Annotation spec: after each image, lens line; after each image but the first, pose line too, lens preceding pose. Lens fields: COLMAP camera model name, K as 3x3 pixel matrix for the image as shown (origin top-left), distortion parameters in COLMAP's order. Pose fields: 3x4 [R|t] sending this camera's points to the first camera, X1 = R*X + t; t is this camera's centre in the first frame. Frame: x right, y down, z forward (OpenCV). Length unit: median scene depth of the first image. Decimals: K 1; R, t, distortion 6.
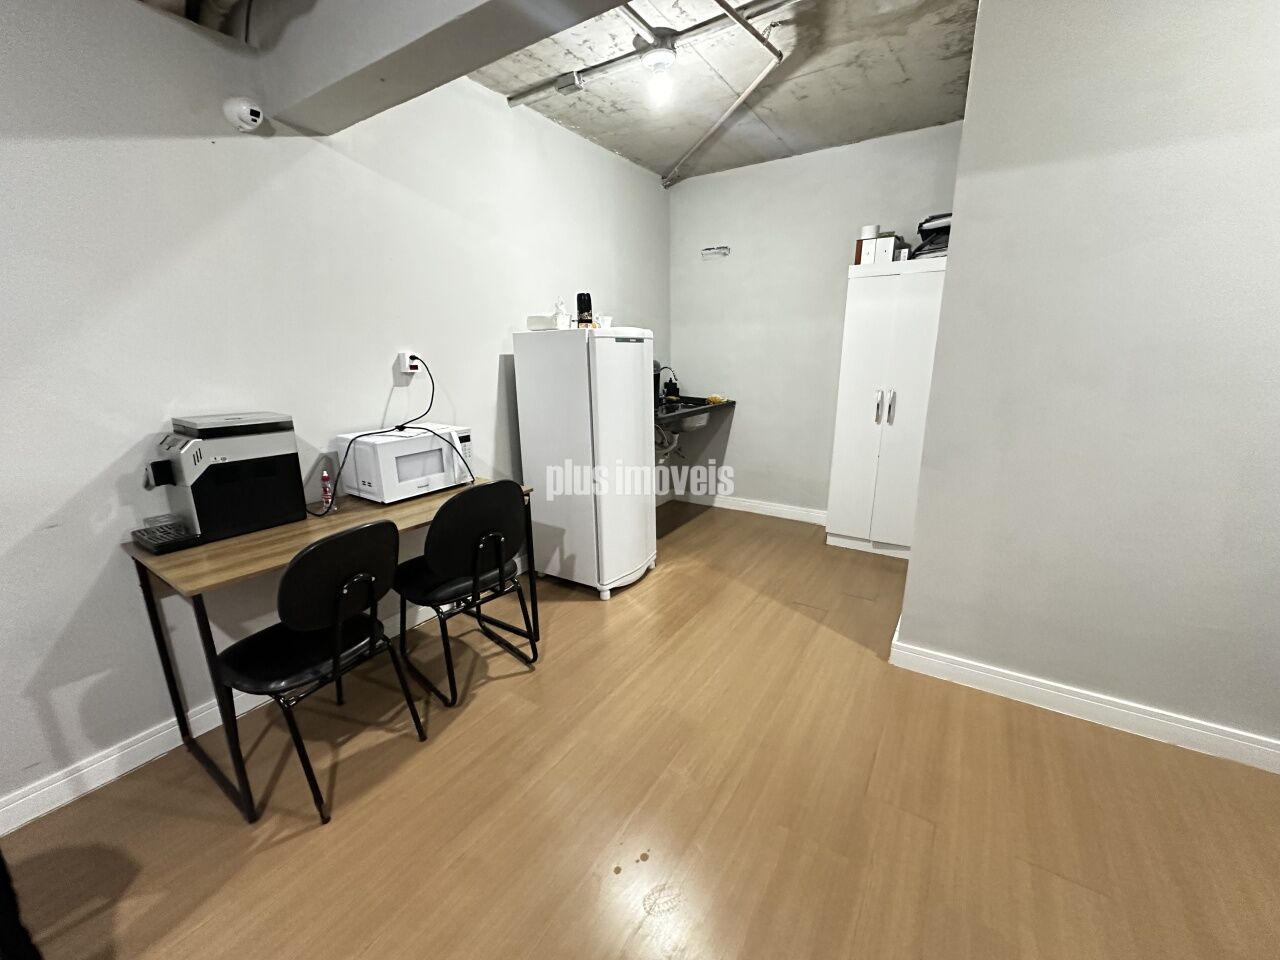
lens RADIAL K [[517.1, 0, 638.9], [0, 517.1, 478.6], [0, 0, 1]] dist [0.000180, 0.000157]
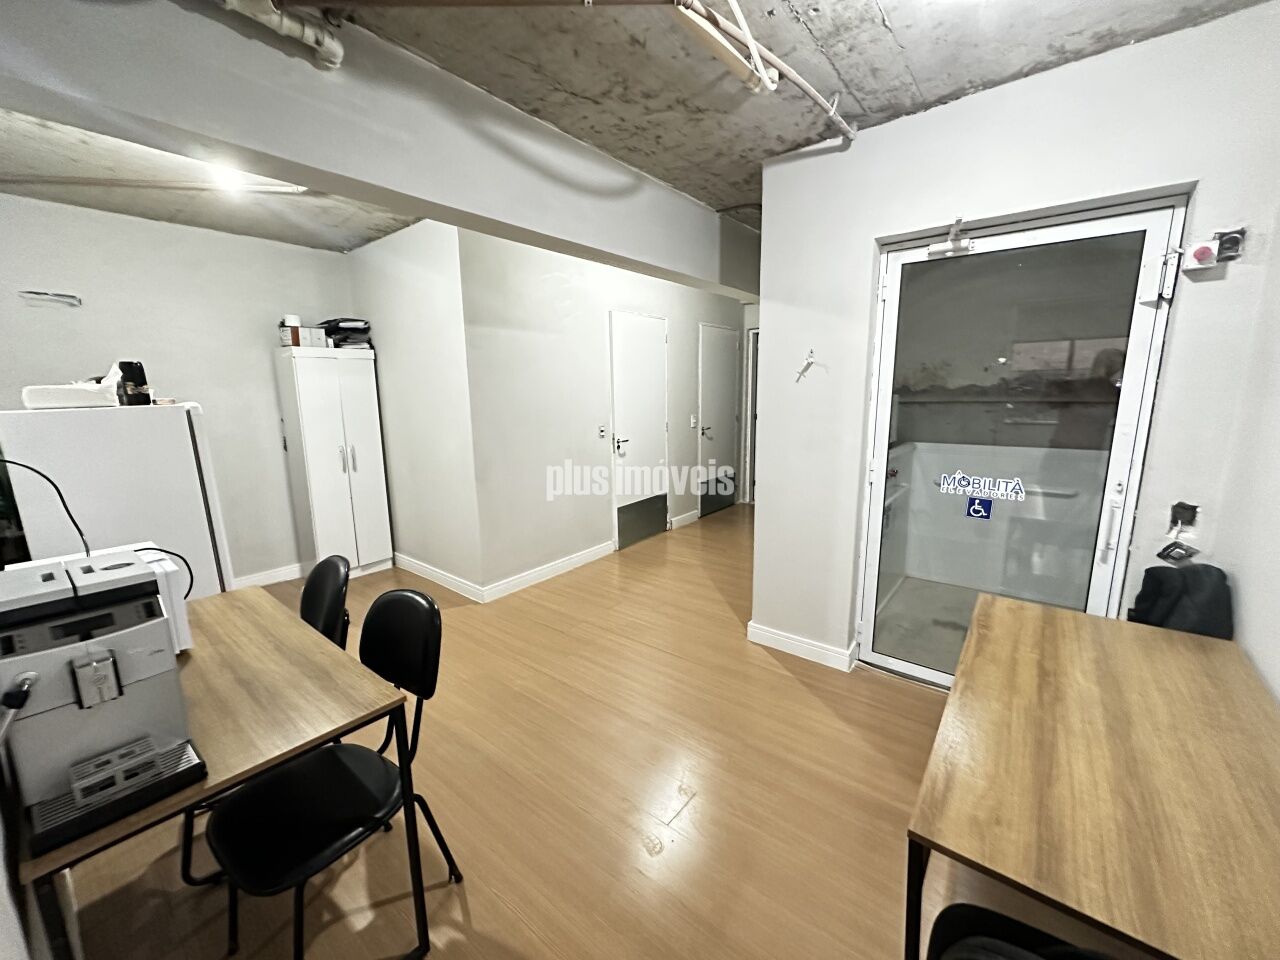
lens RADIAL K [[517.1, 0, 638.2], [0, 517.1, 483.9], [0, 0, 1]] dist [0.000180, 0.000157]
pose [[0.096048, -0.176850, 0.979540, -0.746015], [0.252969, 0.956116, 0.147816, -0.091294], [-0.962695, 0.233596, 0.136570, 0.160406]]
